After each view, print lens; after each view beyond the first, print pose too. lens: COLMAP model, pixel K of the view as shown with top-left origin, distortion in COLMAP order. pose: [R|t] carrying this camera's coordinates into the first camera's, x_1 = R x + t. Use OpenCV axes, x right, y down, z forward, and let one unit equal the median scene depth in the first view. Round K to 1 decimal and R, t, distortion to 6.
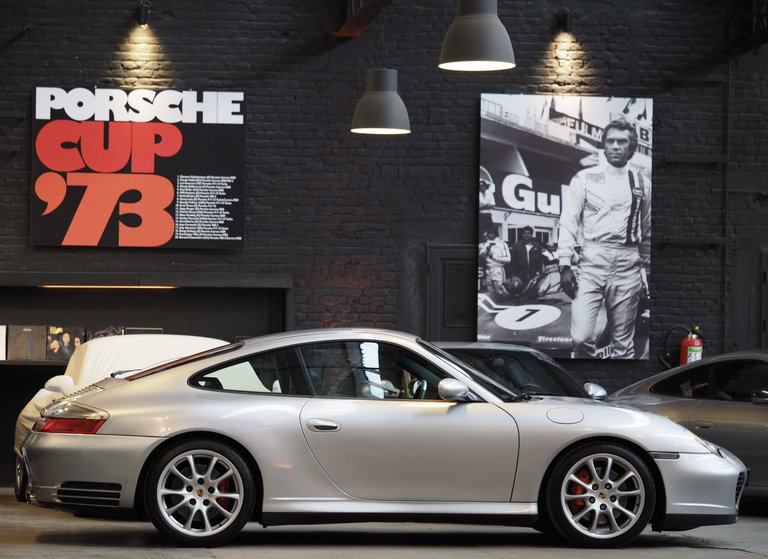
lens RADIAL K [[2137.4, 0, 384.0], [0, 2137.4, 279.5], [0, 0, 1]] dist [-0.062973, 0.811270]
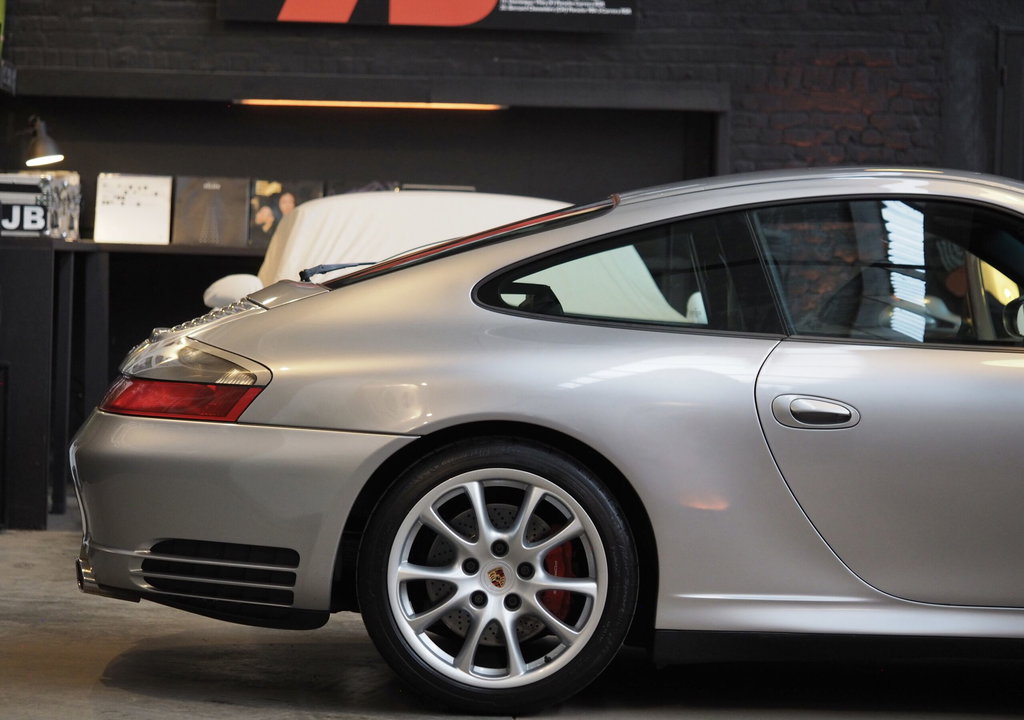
lens RADIAL K [[3234.3, 0, 512.0], [0, 3234.3, 360.0], [0, 0, 1]] dist [0.028872, 0.196375]
pose [[0.994177, 0.019680, -0.105952, -0.020499], [-0.012373, 0.997527, 0.069184, 0.018183], [0.107051, -0.067471, 0.991962, 0.399901]]
